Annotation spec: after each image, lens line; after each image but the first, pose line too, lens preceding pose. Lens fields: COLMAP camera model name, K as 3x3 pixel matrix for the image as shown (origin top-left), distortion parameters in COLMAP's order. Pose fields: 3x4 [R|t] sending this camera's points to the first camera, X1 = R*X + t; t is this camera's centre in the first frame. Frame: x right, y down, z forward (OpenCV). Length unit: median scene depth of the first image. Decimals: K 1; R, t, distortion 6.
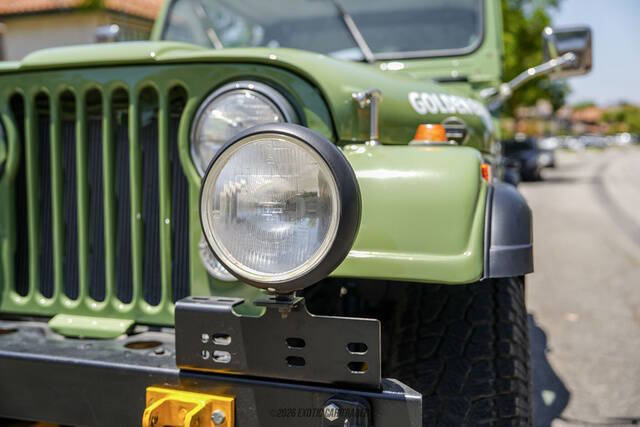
lens RADIAL K [[628.9, 0, 307.8], [0, 628.9, 194.5], [0, 0, 1]] dist [0.015040, 0.011532]
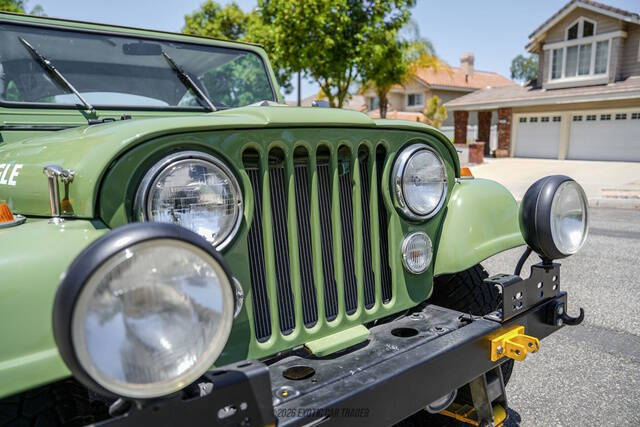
lens RADIAL K [[439.0, 0, 320.0], [0, 439.0, 213.5], [0, 0, 1]] dist [-0.095379, 0.068474]
pose [[0.587008, -0.122070, 0.800325, -1.026197], [0.081478, 0.992456, 0.091614, -0.117643], [-0.805471, 0.011431, 0.592526, 0.528685]]
